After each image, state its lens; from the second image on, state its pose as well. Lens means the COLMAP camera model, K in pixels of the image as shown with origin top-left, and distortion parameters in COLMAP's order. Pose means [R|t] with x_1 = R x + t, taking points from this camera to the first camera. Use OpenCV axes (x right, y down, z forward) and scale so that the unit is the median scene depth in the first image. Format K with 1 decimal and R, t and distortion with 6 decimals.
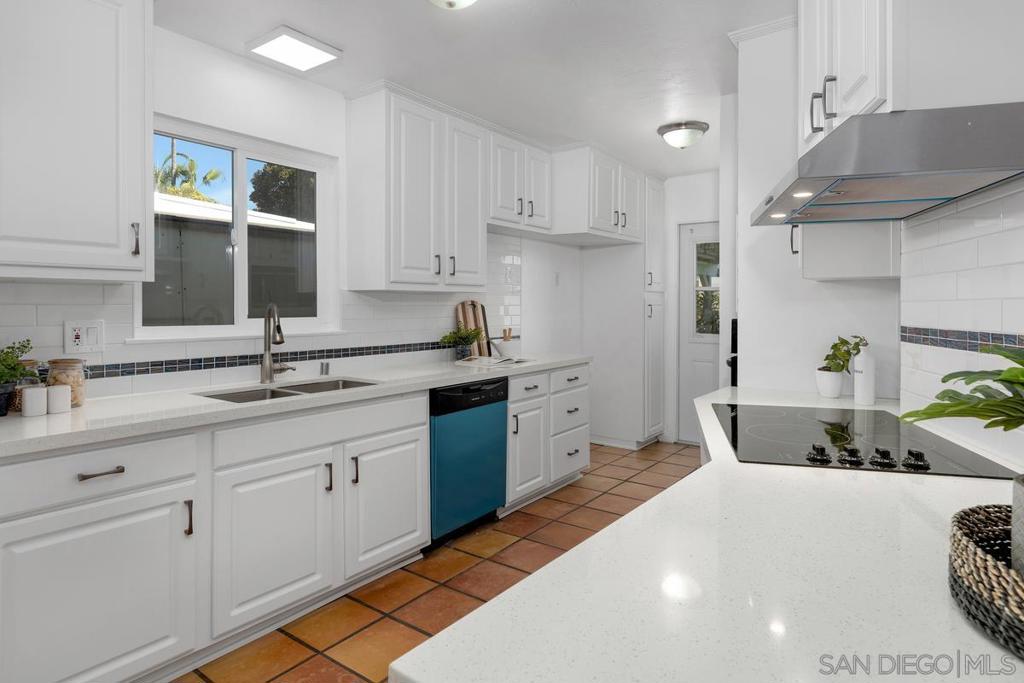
lens RADIAL K [[567.8, 0, 523.6], [0, 567.8, 307.8], [0, 0, 1]] dist [-0.002014, -0.001119]
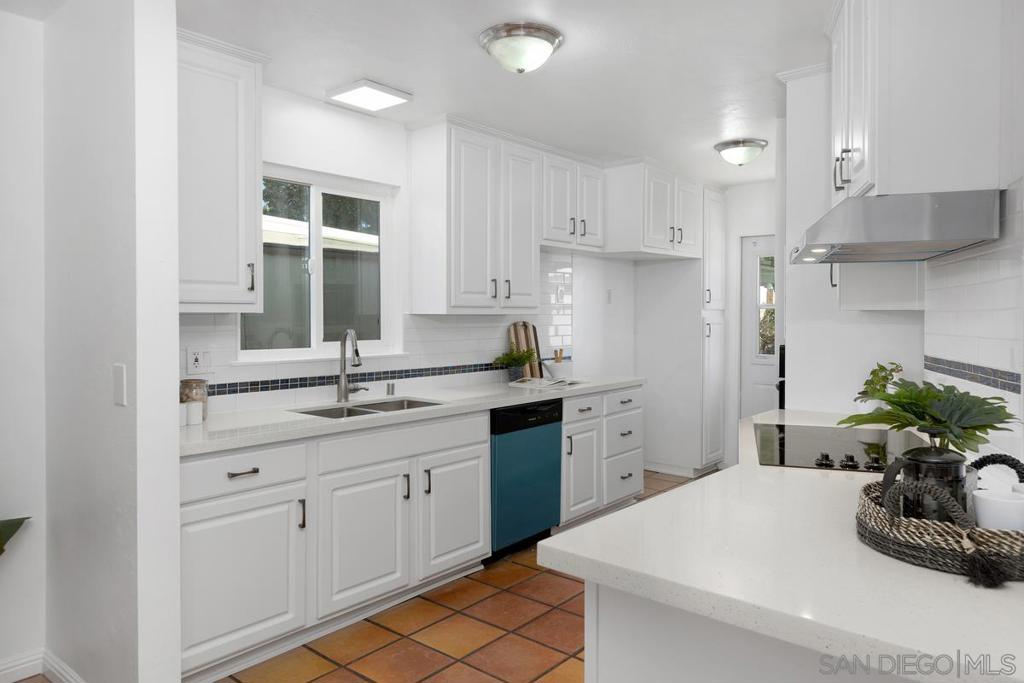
lens RADIAL K [[679.3, 0, 519.5], [0, 679.3, 319.1], [0, 0, 1]] dist [-0.001589, -0.000349]
pose [[0.997800, 0.001077, -0.066284, -0.027440], [-0.000905, 0.999996, 0.002619, -0.027373], [0.066287, -0.002553, 0.997797, -0.252191]]
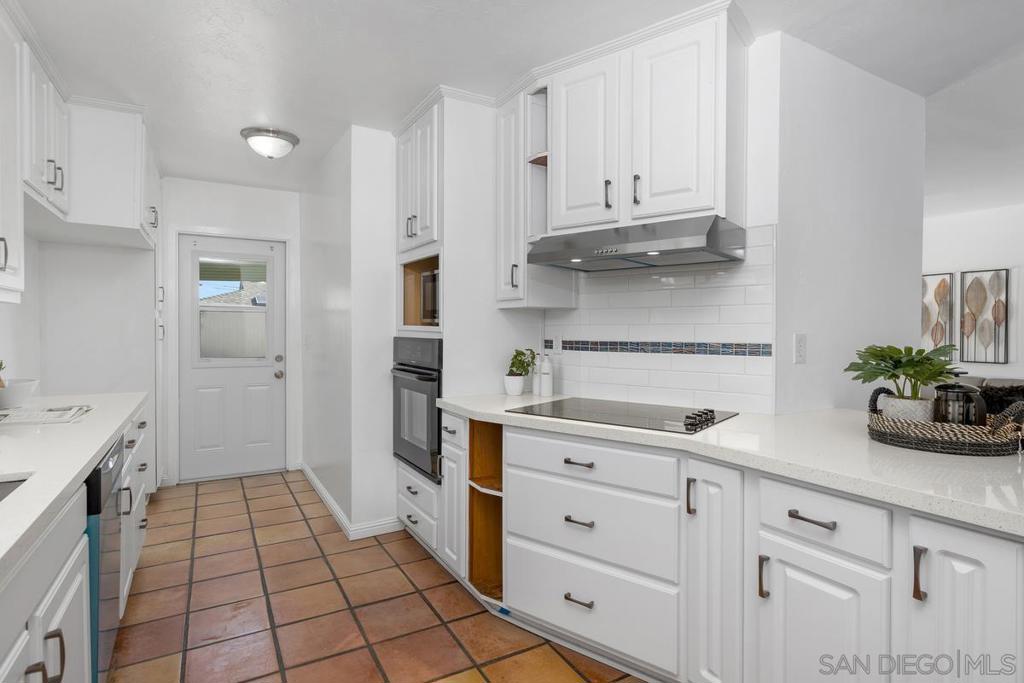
lens RADIAL K [[521.1, 0, 512.6], [0, 521.1, 332.8], [0, 0, 1]] dist [0.000389, -0.000058]
pose [[0.410953, -0.006954, 0.911630, -0.456858], [0.000713, 0.999973, 0.007306, 0.000473], [-0.911656, -0.002353, 0.410947, 0.380705]]
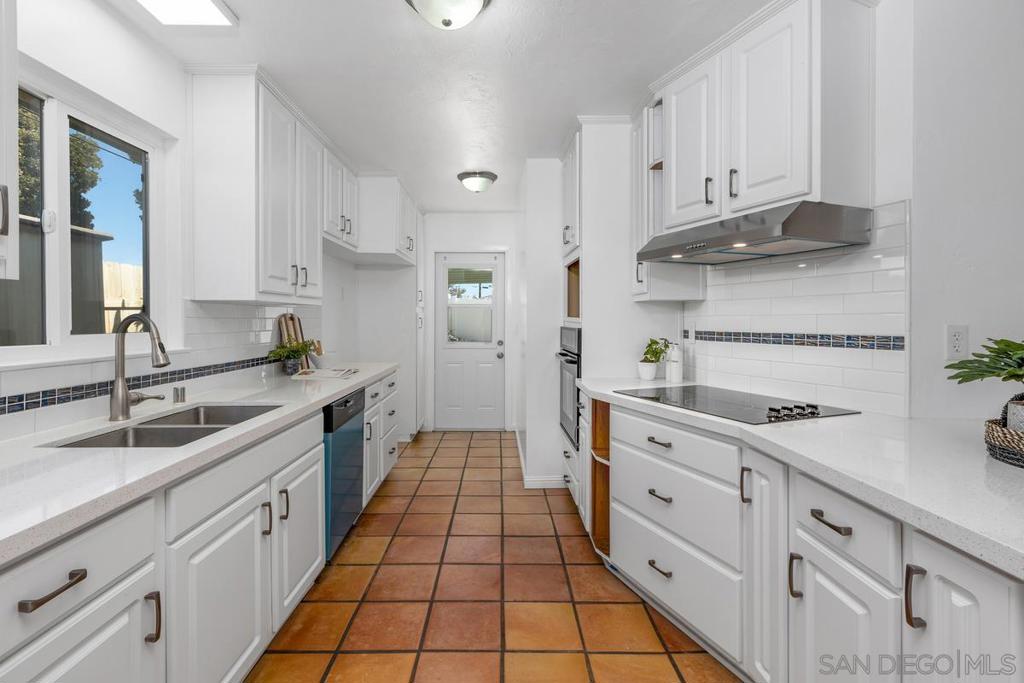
lens RADIAL K [[469.1, 0, 505.5], [0, 469.1, 319.5], [0, 0, 1]] dist [-0.000361, 0.000078]
pose [[0.806278, -0.000612, 0.591536, -0.377806], [0.002283, 0.999995, -0.002076, 0.001031], [-0.591532, 0.003024, 0.806276, 0.175024]]
